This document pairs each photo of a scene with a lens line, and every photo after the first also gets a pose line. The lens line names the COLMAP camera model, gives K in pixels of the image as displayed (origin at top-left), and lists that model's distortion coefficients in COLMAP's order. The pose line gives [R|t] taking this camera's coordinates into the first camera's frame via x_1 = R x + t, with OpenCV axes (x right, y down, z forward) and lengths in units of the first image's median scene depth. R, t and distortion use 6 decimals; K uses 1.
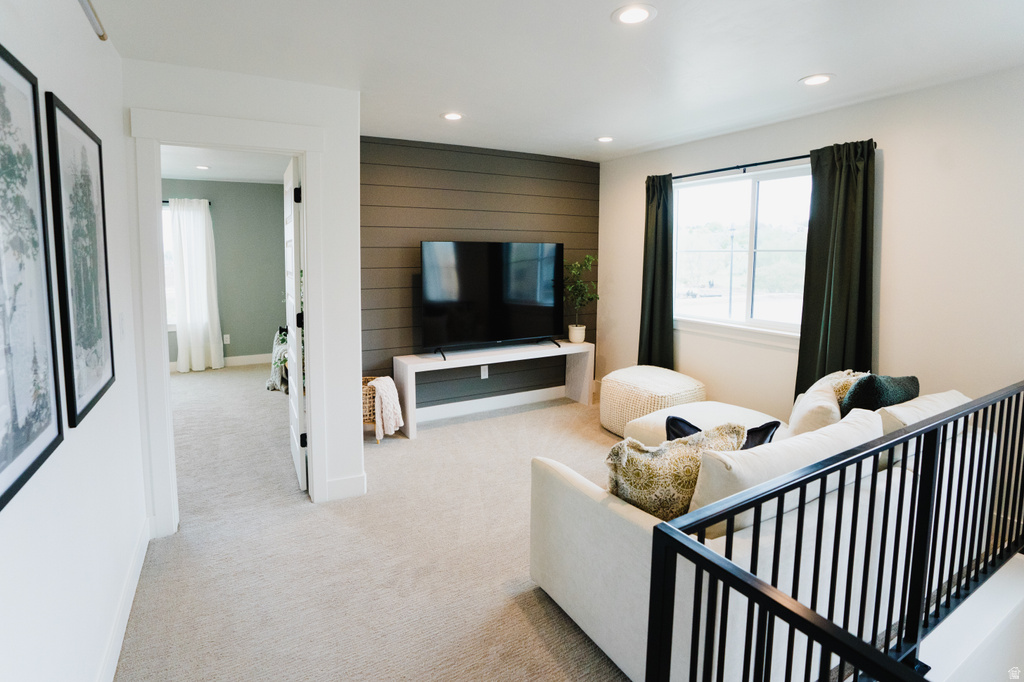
lens RADIAL K [[493.3, 0, 510.0], [0, 493.3, 315.9], [0, 0, 1]] dist [-0.070406, 0.030229]
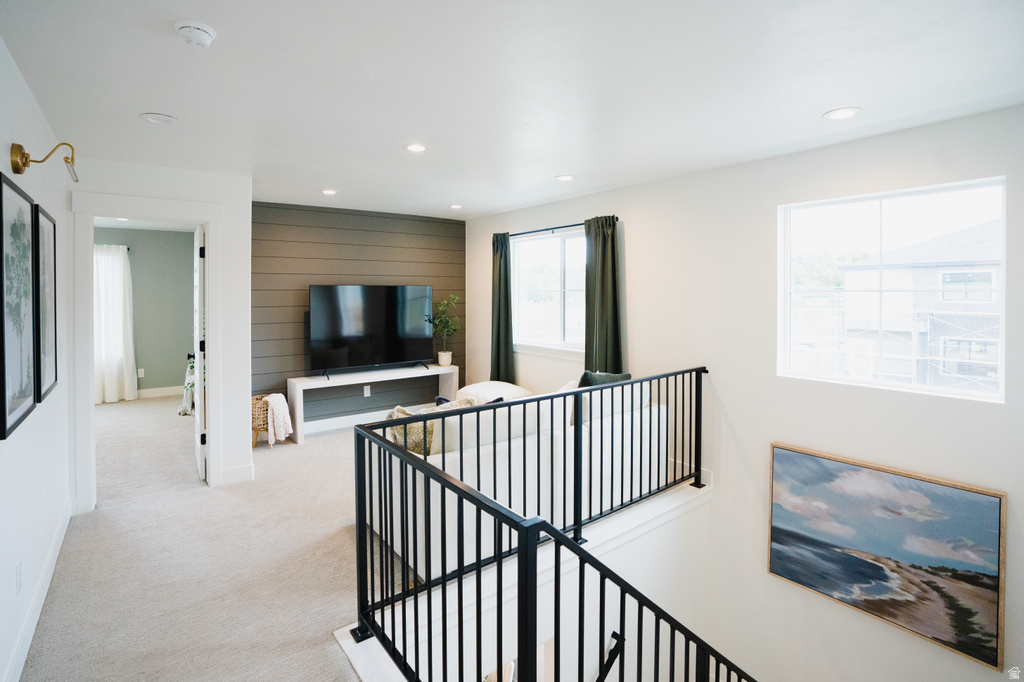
lens RADIAL K [[493.3, 0, 510.0], [0, 493.3, 315.9], [0, 0, 1]] dist [-0.070406, 0.030229]
pose [[0.991851, -0.011051, 0.126919, 0.169871], [0.020908, 0.996843, -0.076595, 0.033322], [-0.125672, 0.078625, 0.988951, -0.295124]]
